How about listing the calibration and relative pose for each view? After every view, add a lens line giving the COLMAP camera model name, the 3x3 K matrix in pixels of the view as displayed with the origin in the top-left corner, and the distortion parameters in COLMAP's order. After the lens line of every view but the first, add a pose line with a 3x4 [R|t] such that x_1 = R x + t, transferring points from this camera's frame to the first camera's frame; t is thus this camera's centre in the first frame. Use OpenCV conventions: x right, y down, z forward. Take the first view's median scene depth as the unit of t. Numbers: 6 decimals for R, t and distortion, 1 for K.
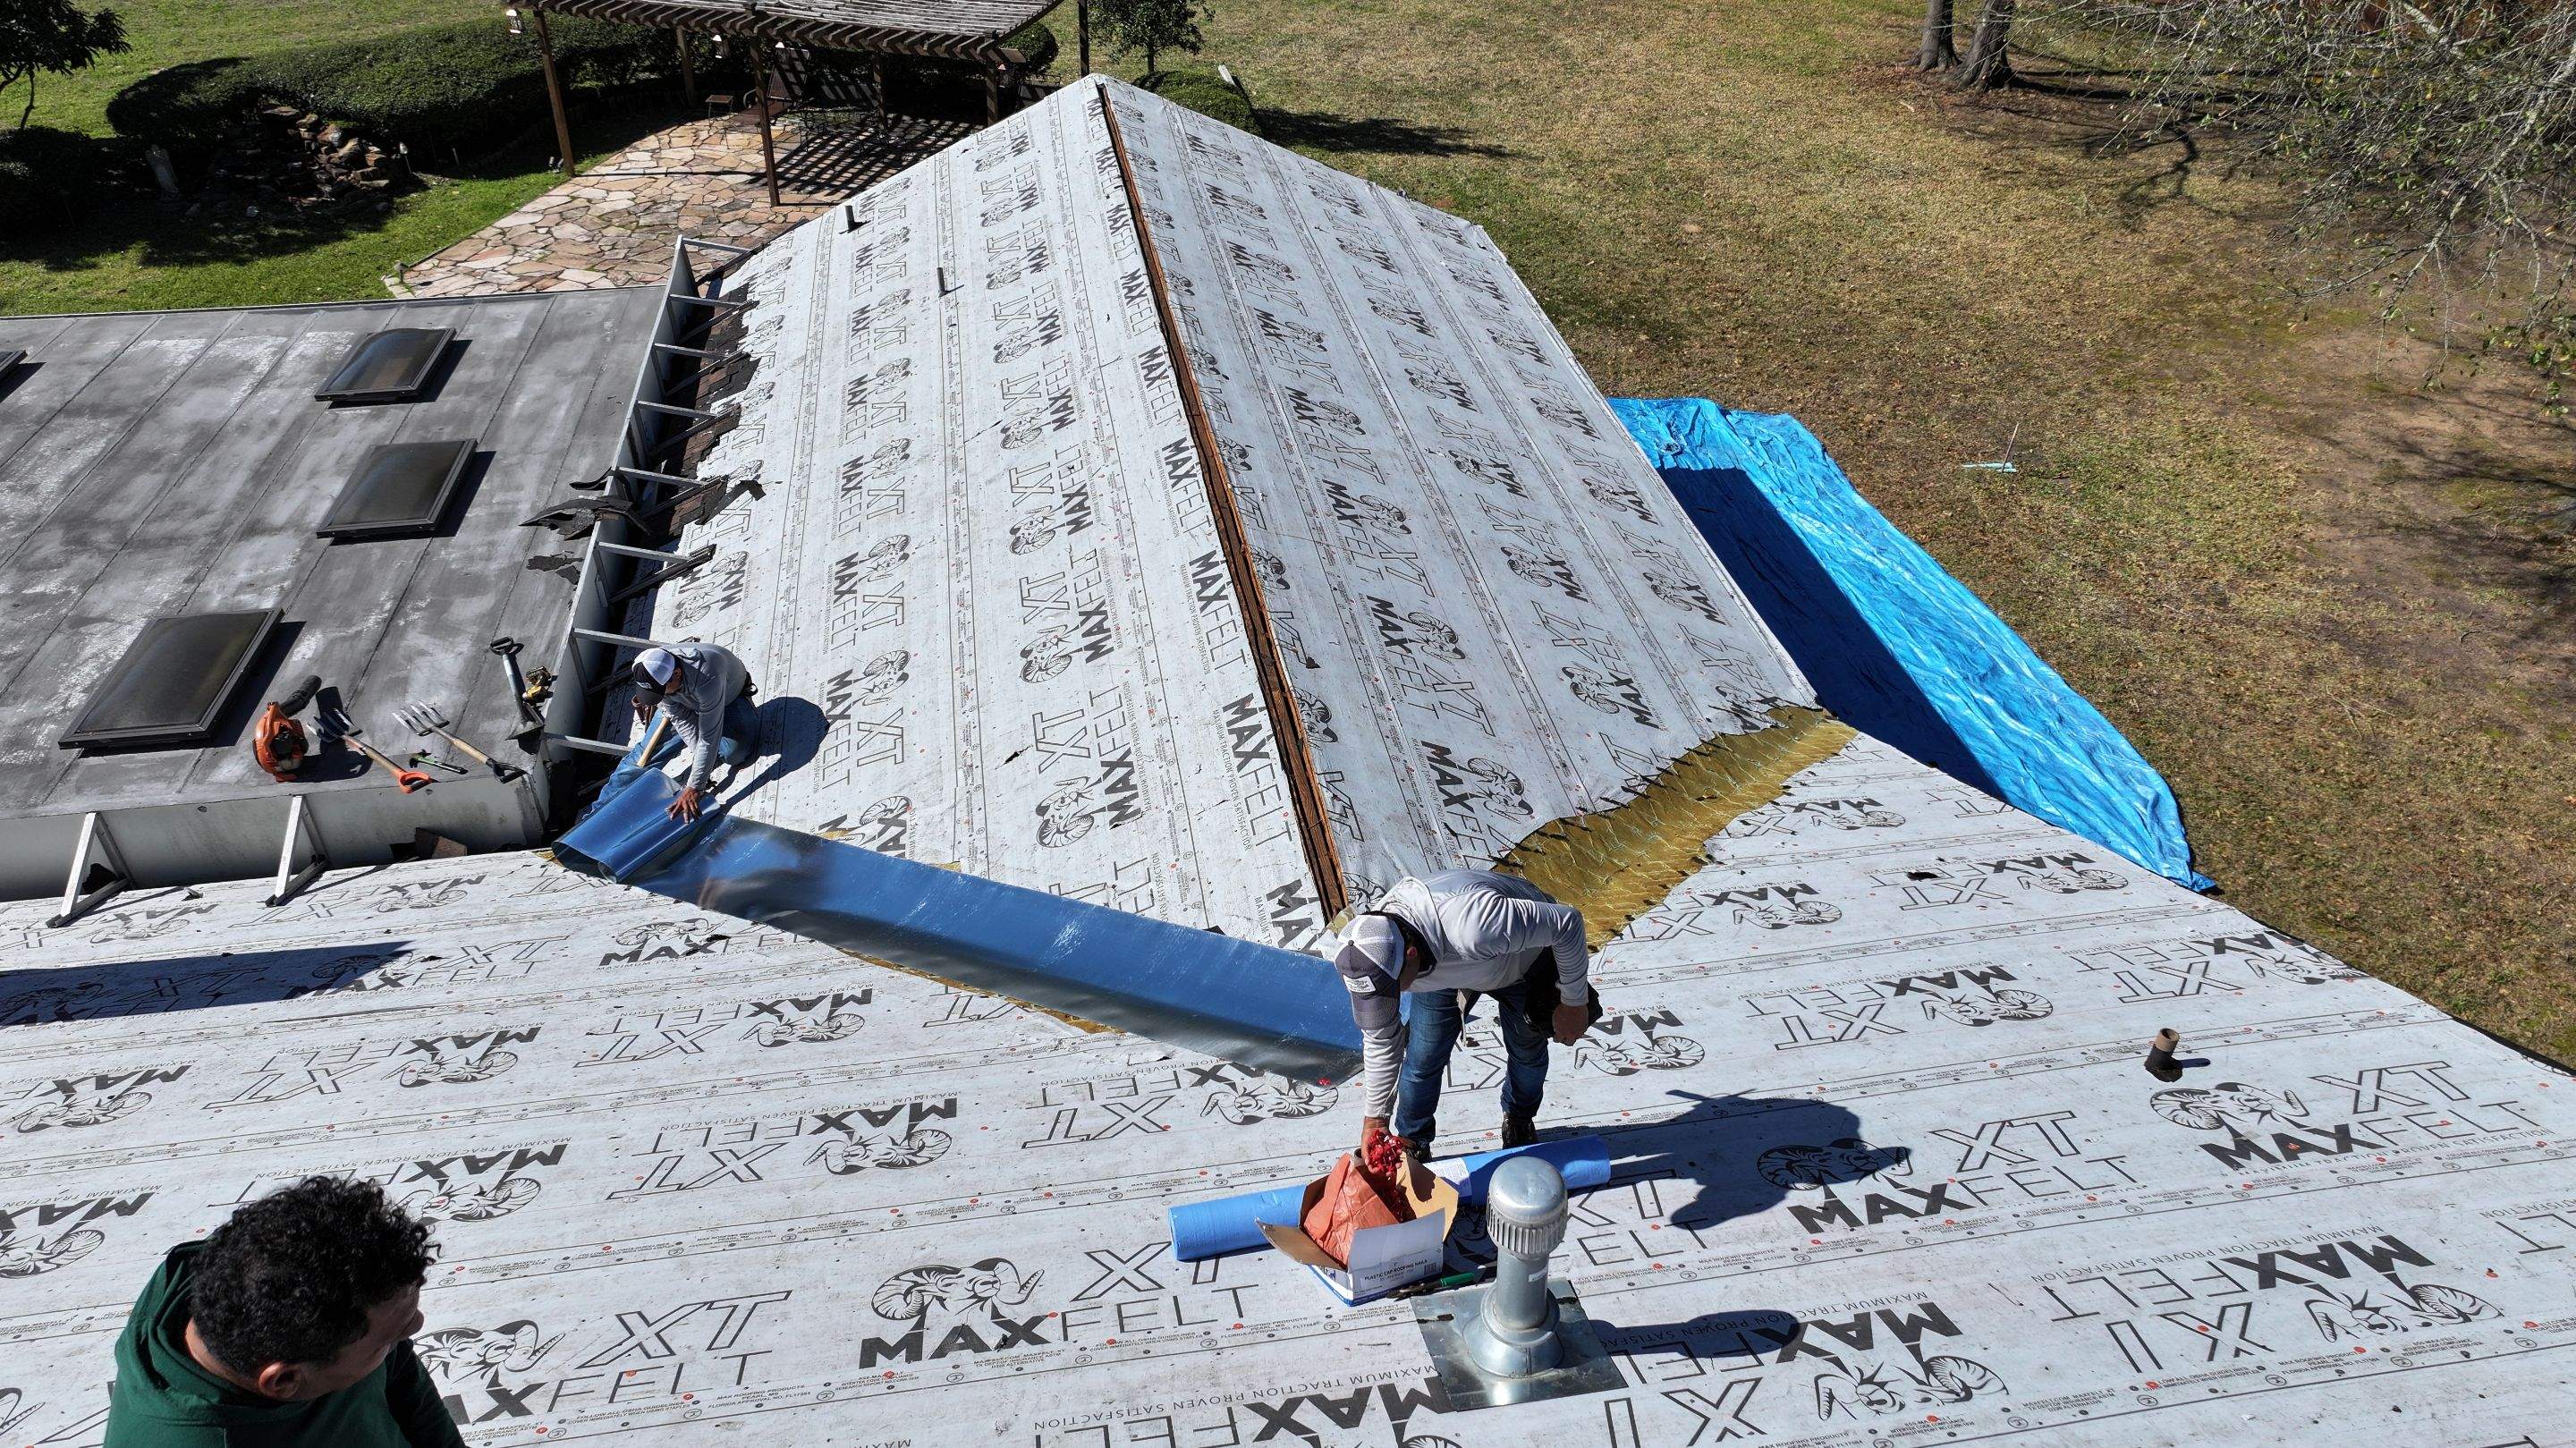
lens RADIAL K [[1799.7, 0, 1288.0], [0, 1799.7, 724.0], [0, 0, 1]] dist [0.001081, 0.006814]
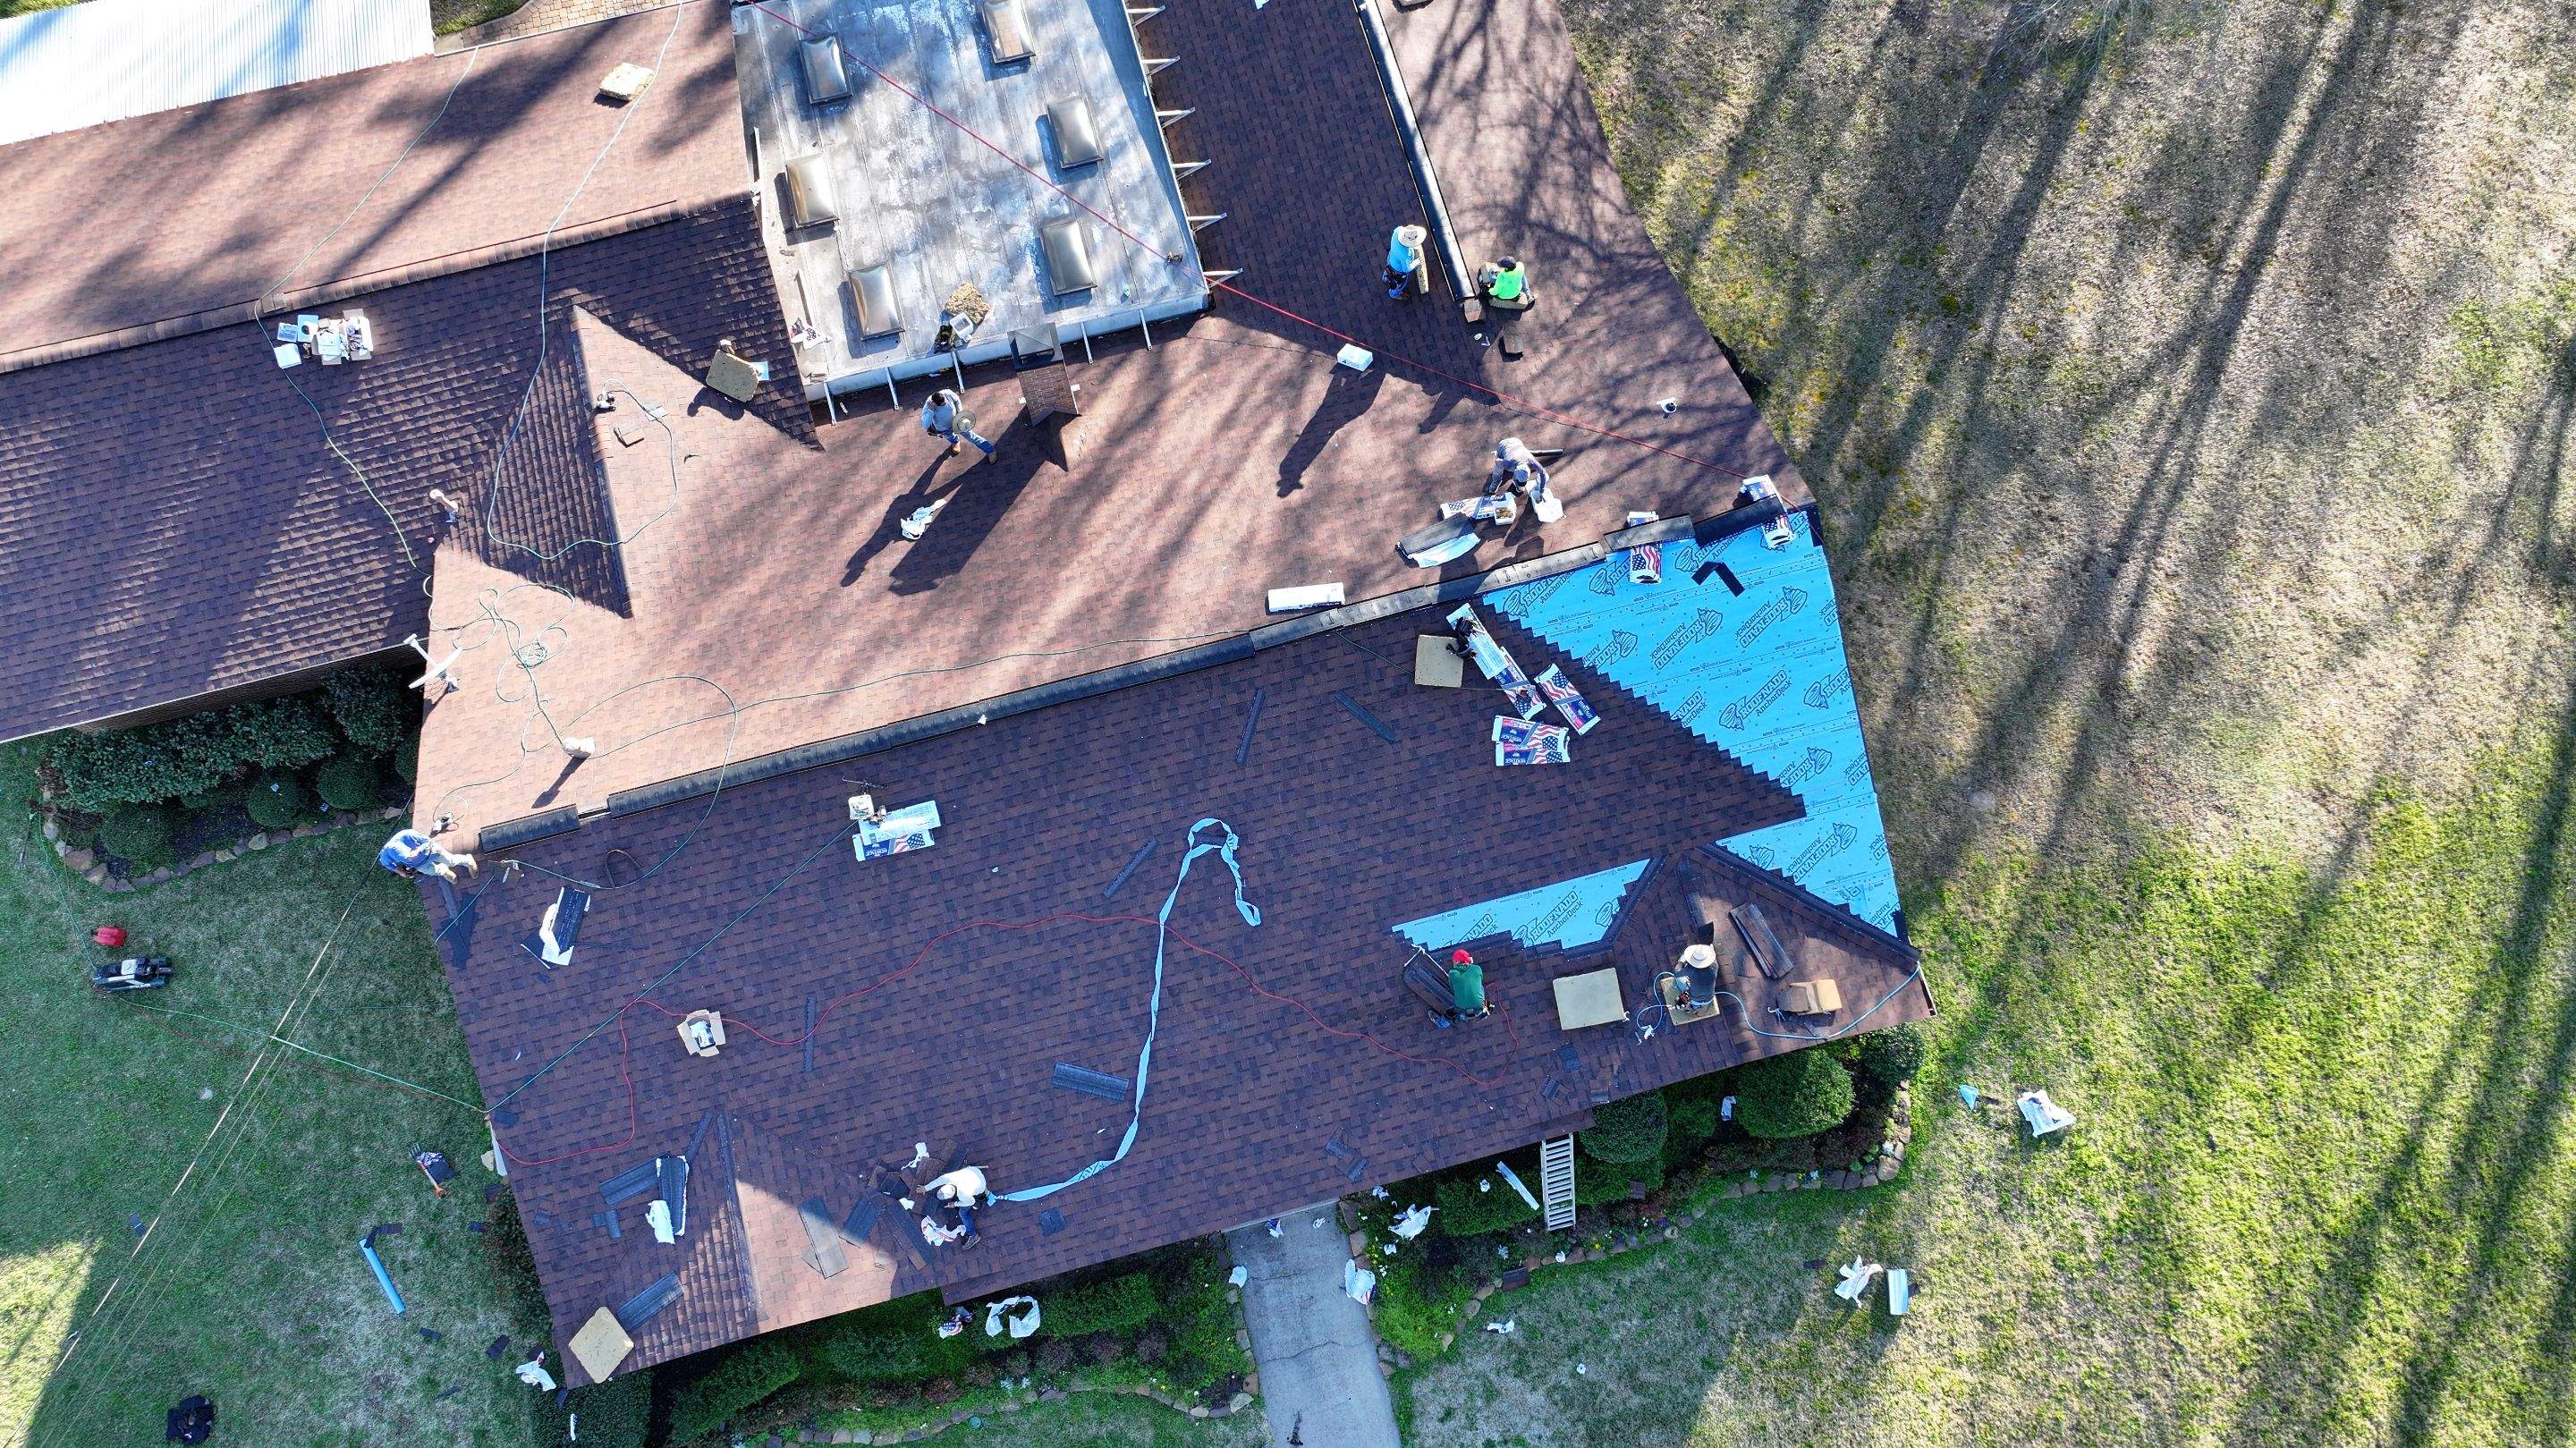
lens RADIAL K [[1799.4, 0, 1294.3], [0, 1799.4, 716.0], [0, 0, 1]] dist [-0.013912, 0.027423]
pose [[0.995612, -0.091447, 0.019840, -0.289109], [0.059974, 0.786355, 0.614856, -0.944326], [-0.071828, -0.610969, 0.788390, -1.393593]]
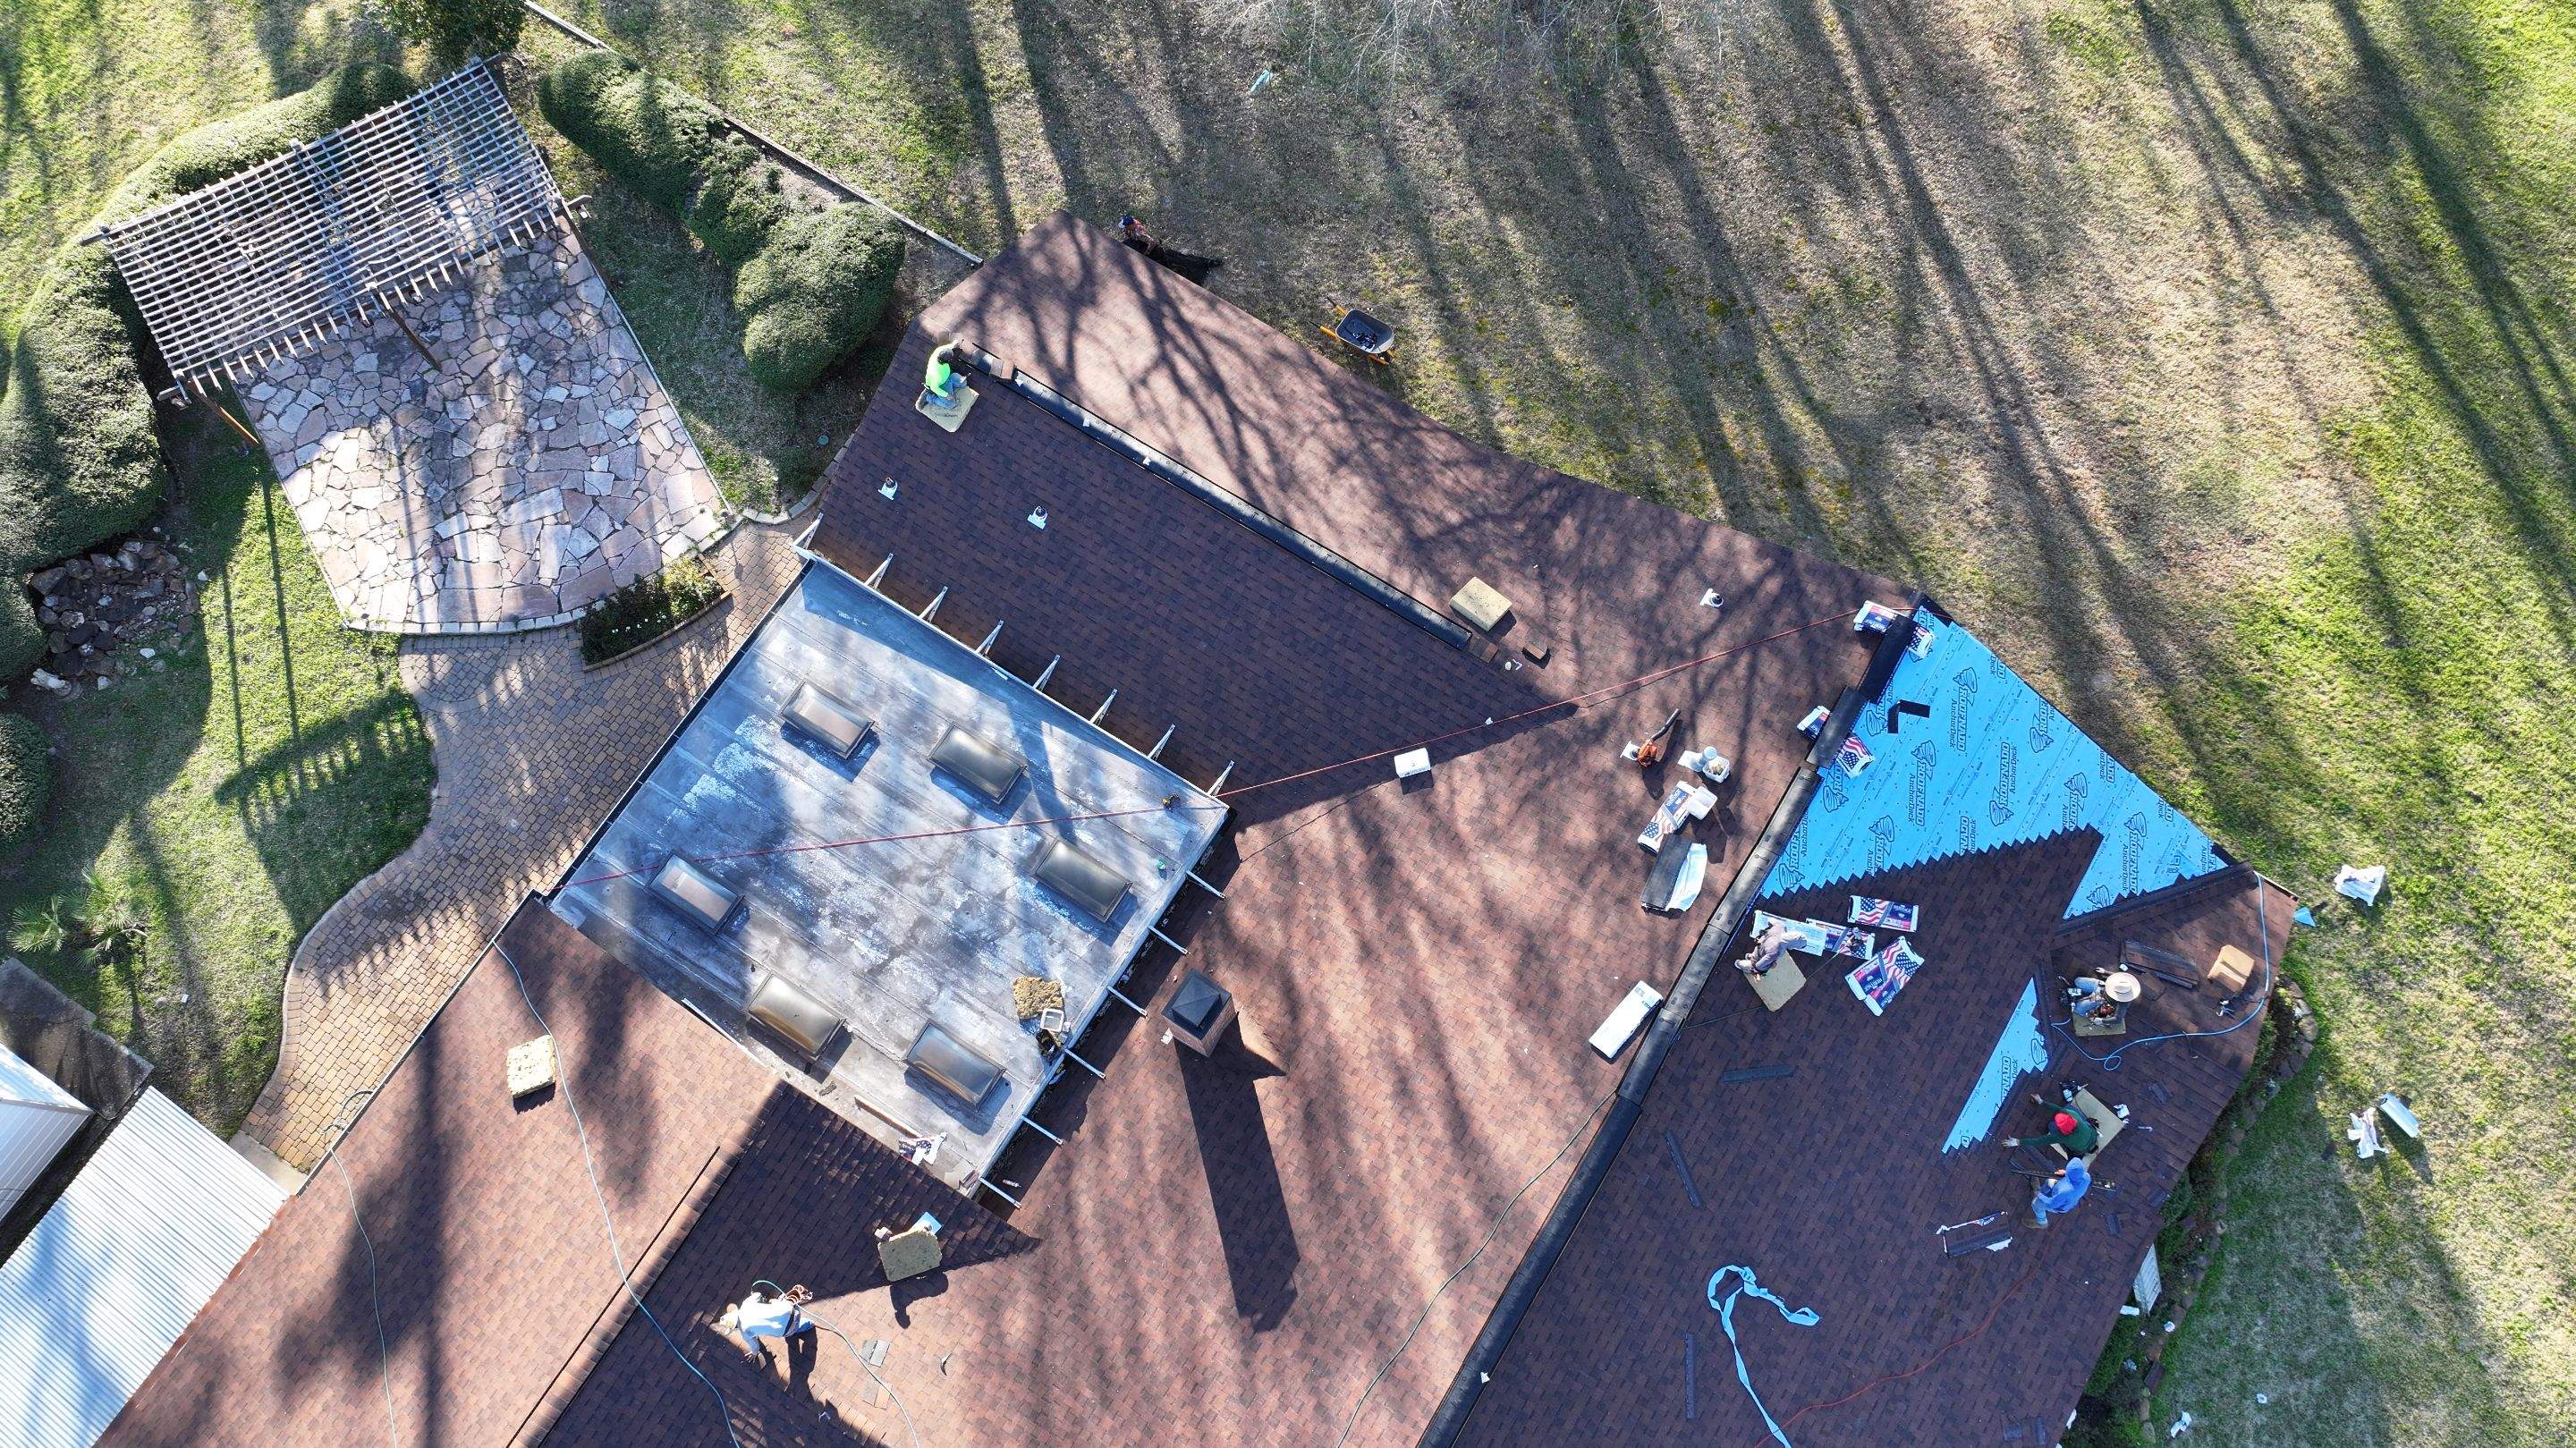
lens RADIAL K [[1799.4, 0, 1294.3], [0, 1799.4, 716.0], [0, 0, 1]] dist [-0.013912, 0.027423]
pose [[0.670353, -0.709058, 0.218779, -0.629123], [0.435164, 0.614461, 0.658080, -1.365603], [-0.601048, -0.345941, 0.720462, -0.768786]]
